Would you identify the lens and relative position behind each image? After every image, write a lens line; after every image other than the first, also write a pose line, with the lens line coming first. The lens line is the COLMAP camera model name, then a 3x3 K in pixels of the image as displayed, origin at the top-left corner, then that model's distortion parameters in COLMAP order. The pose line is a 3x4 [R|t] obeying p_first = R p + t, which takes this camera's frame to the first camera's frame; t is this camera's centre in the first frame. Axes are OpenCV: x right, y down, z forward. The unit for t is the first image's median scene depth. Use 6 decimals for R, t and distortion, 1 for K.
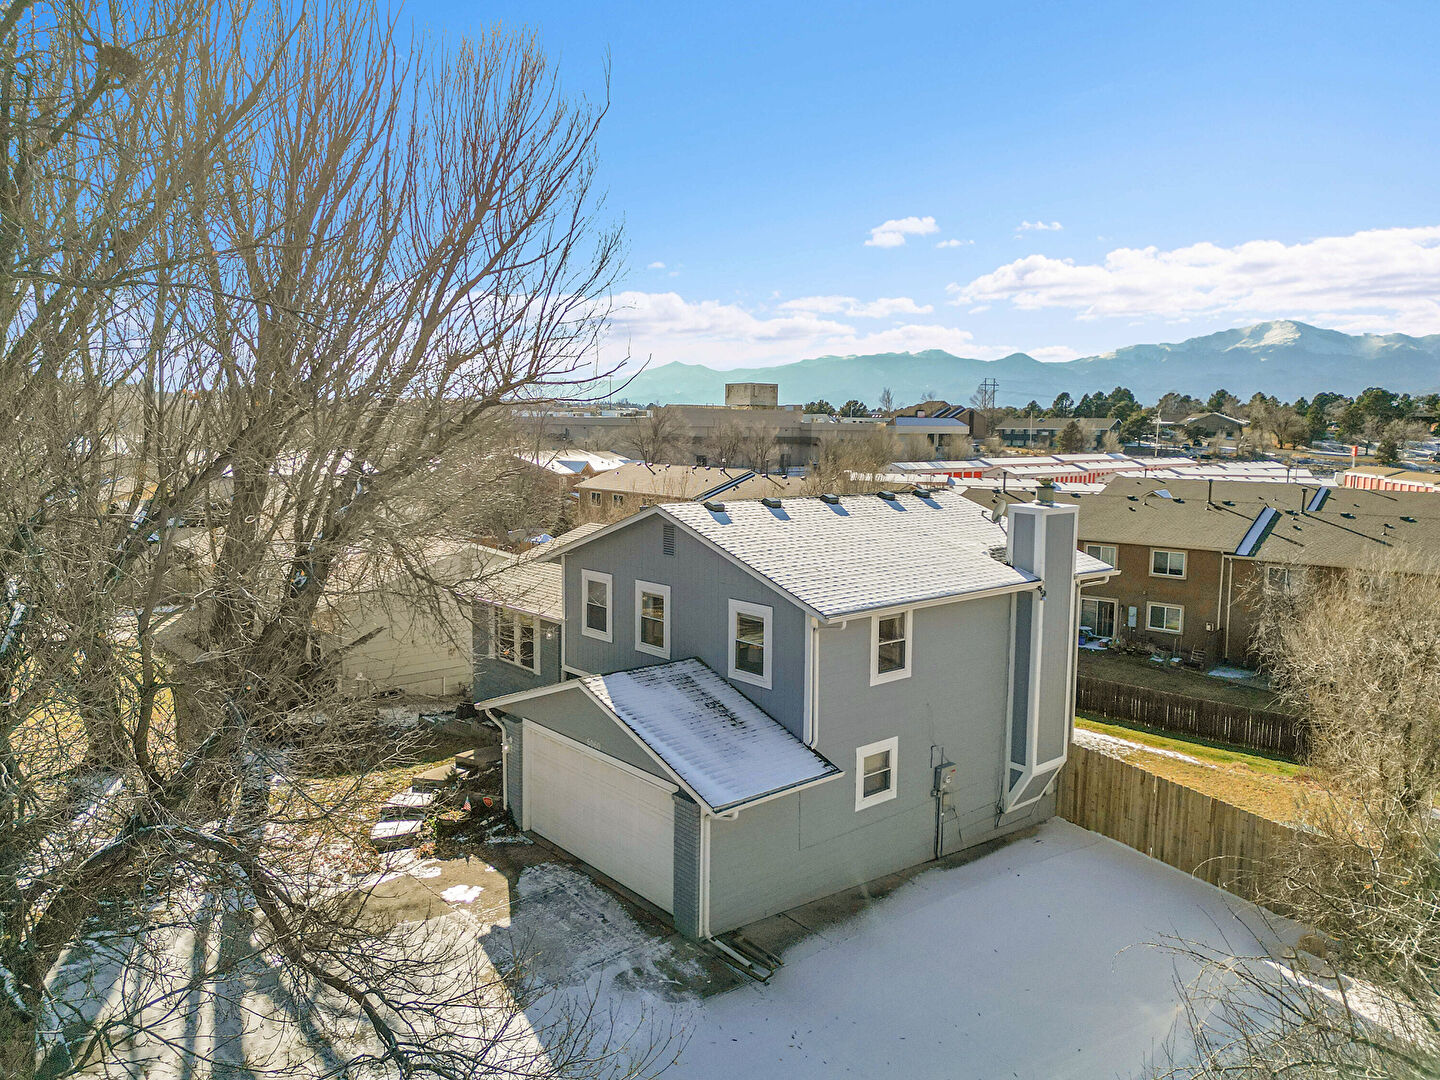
lens RADIAL K [[1009.6, 0, 712.0], [0, 1009.6, 537.4], [0, 0, 1]] dist [0.056357, -0.052822]
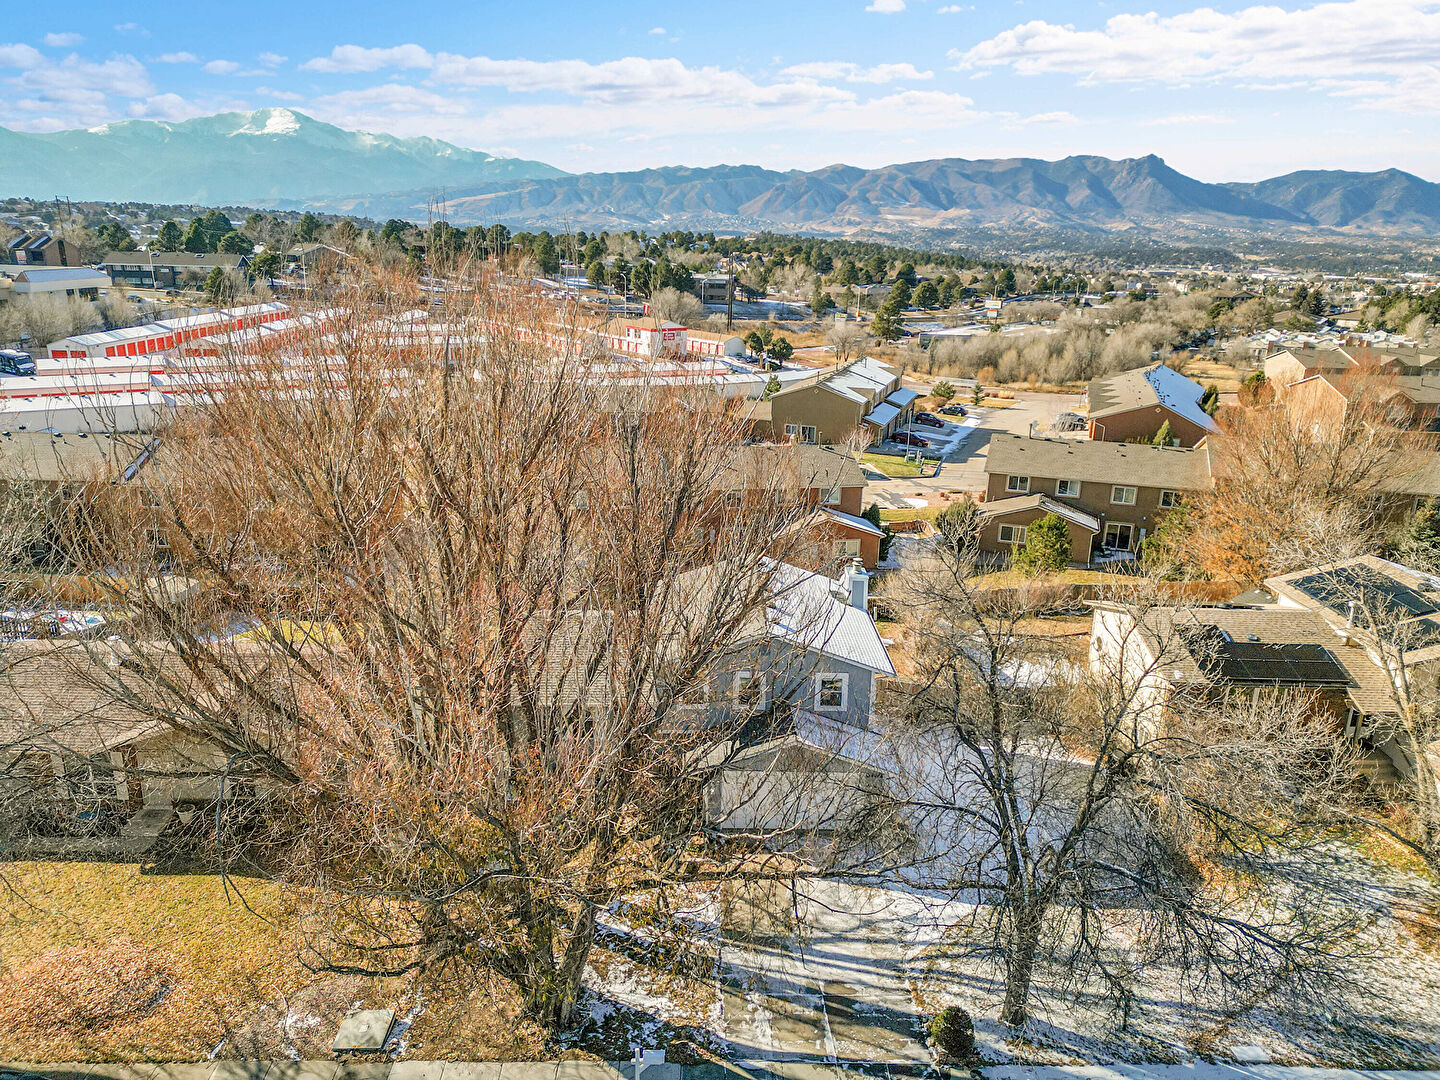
lens RADIAL K [[1013.7, 0, 720.0], [0, 1013.7, 540.0], [0, 0, 1]] dist [0.068558, -0.055643]
pose [[0.630566, -0.215569, 0.745598, -1.358508], [0.062857, 0.971683, 0.227776, -0.582845], [-0.773586, -0.096762, 0.626260, -0.040994]]
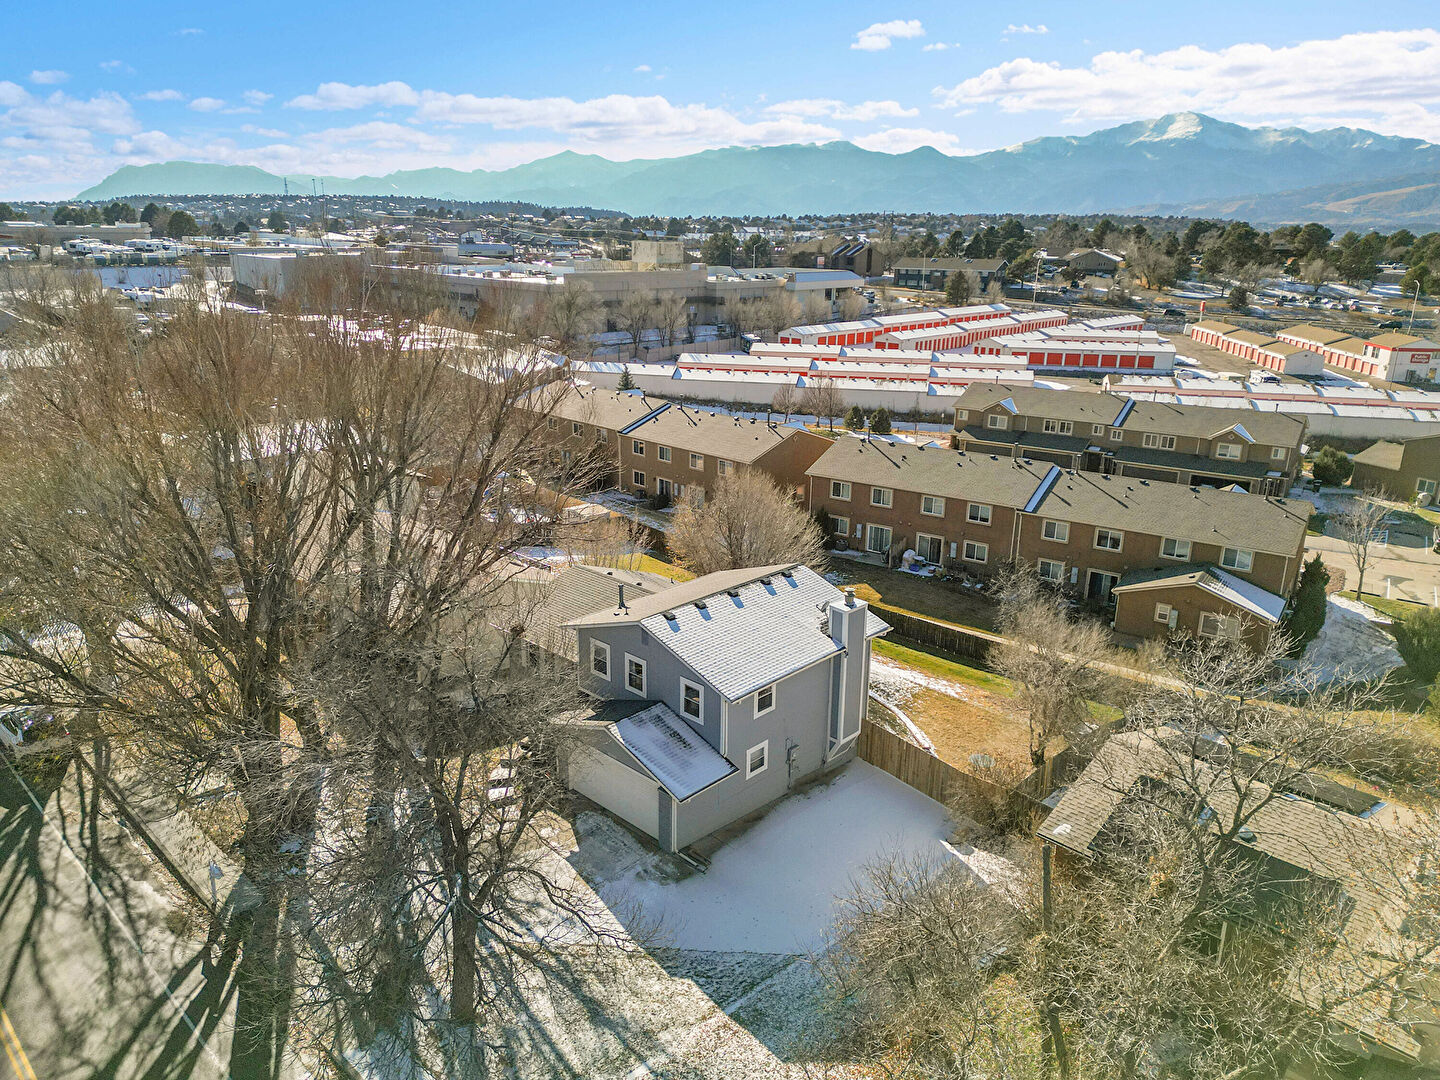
lens RADIAL K [[1013.7, 0, 720.0], [0, 1013.7, 540.0], [0, 0, 1]] dist [0.068558, -0.055643]
pose [[0.994767, -0.027480, 0.098408, -0.081274], [0.007817, 0.980799, 0.194865, -0.511247], [-0.101873, -0.193076, 0.975881, -0.744509]]
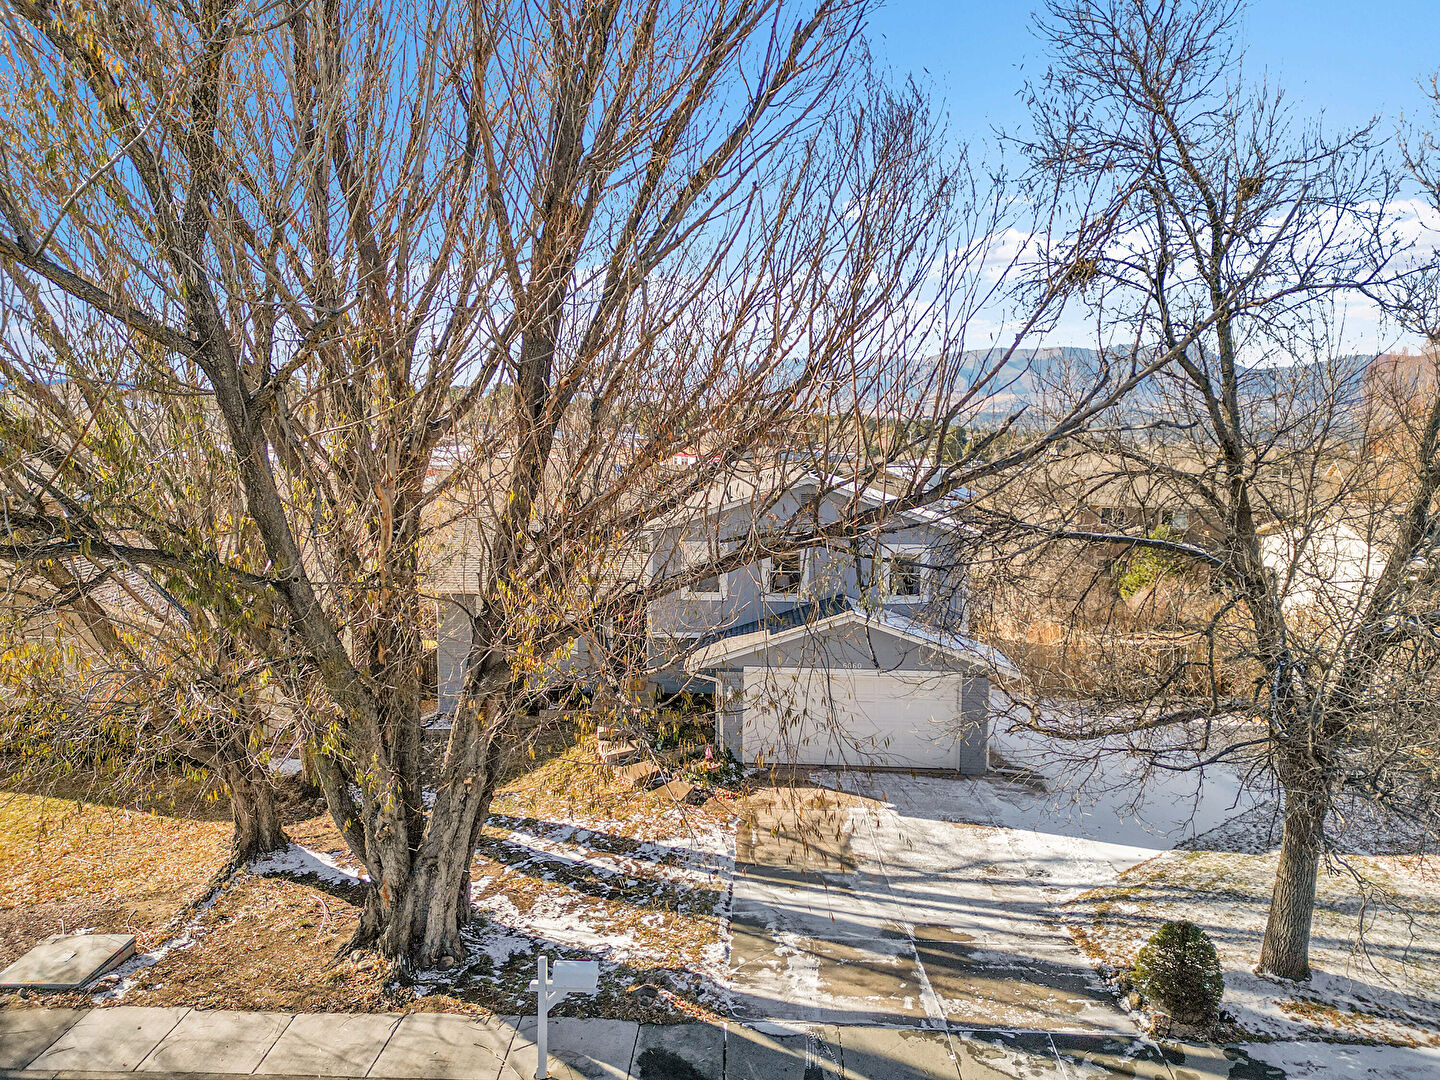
lens RADIAL K [[1013.7, 0, 720.0], [0, 1013.7, 540.0], [0, 0, 1]] dist [0.068558, -0.055643]
pose [[0.669778, -0.083768, 0.737821, -1.013682], [0.072119, 0.996258, 0.047642, -0.020072], [-0.739051, 0.021301, 0.673313, 0.238108]]
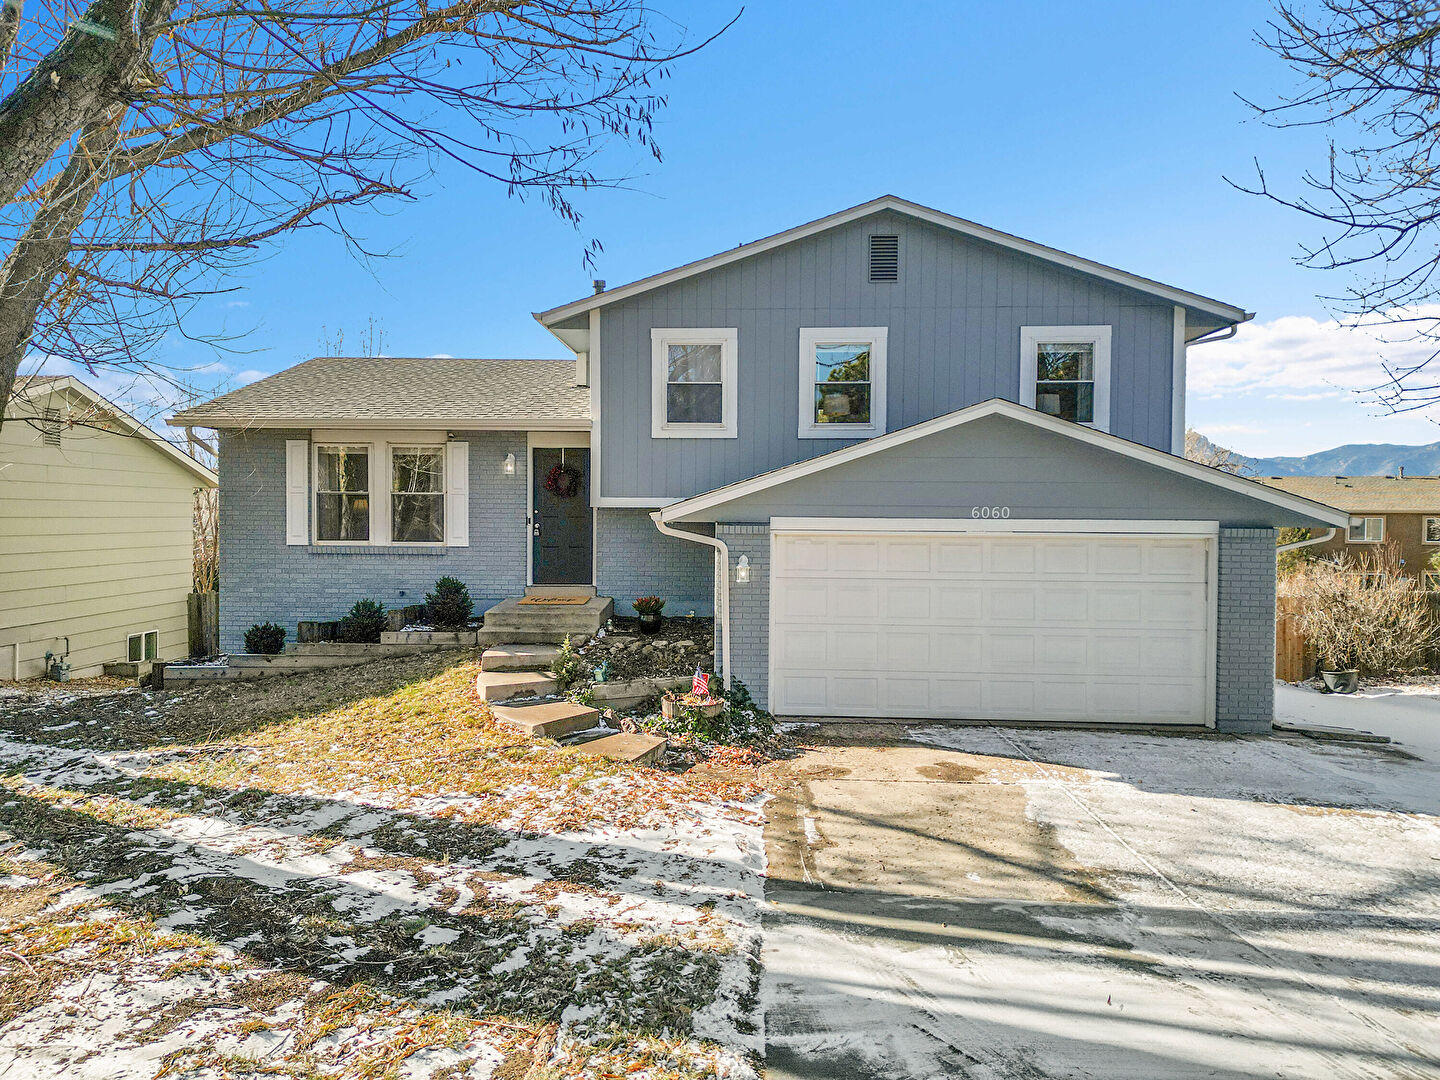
lens RADIAL K [[1013.7, 0, 720.0], [0, 1013.7, 540.0], [0, 0, 1]] dist [0.068558, -0.055643]
pose [[0.674074, -0.022396, 0.738324, -0.617170], [0.079500, 0.995934, -0.042372, 0.207491], [-0.734373, 0.087259, 0.673114, 0.616831]]
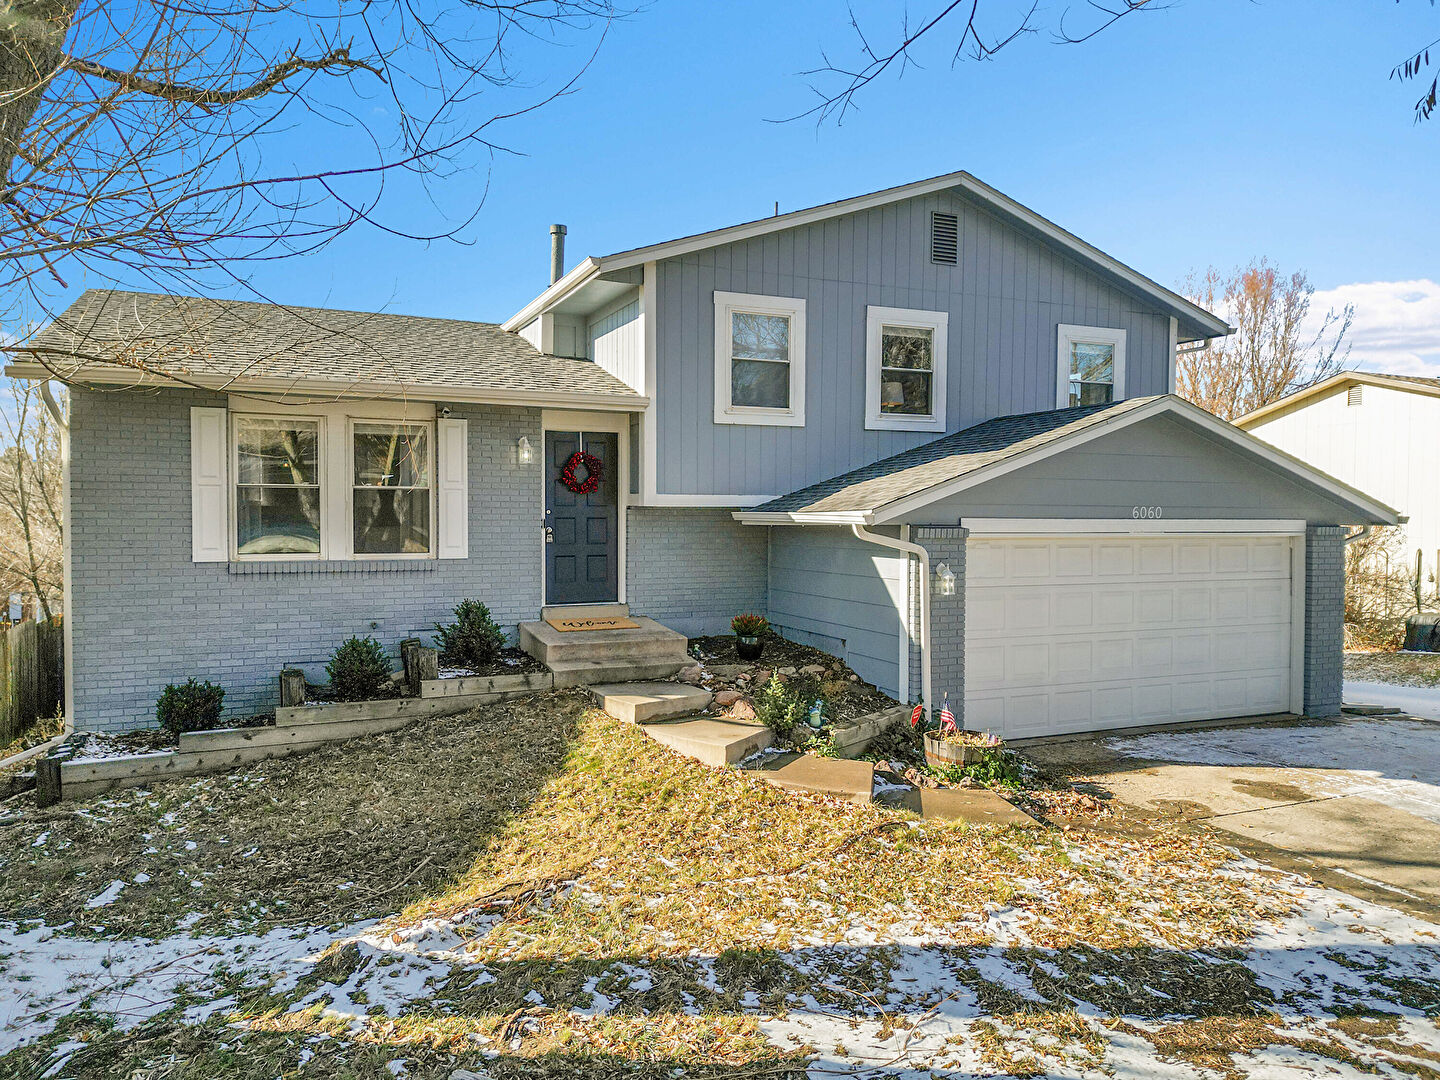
lens RADIAL K [[1013.7, 0, 720.0], [0, 1013.7, 540.0], [0, 0, 1]] dist [0.068558, -0.055643]
pose [[0.275371, -0.032004, 0.960805, -0.689039], [0.102578, 0.994718, 0.003735, 0.169657], [-0.955850, 0.097529, 0.277199, 0.951258]]
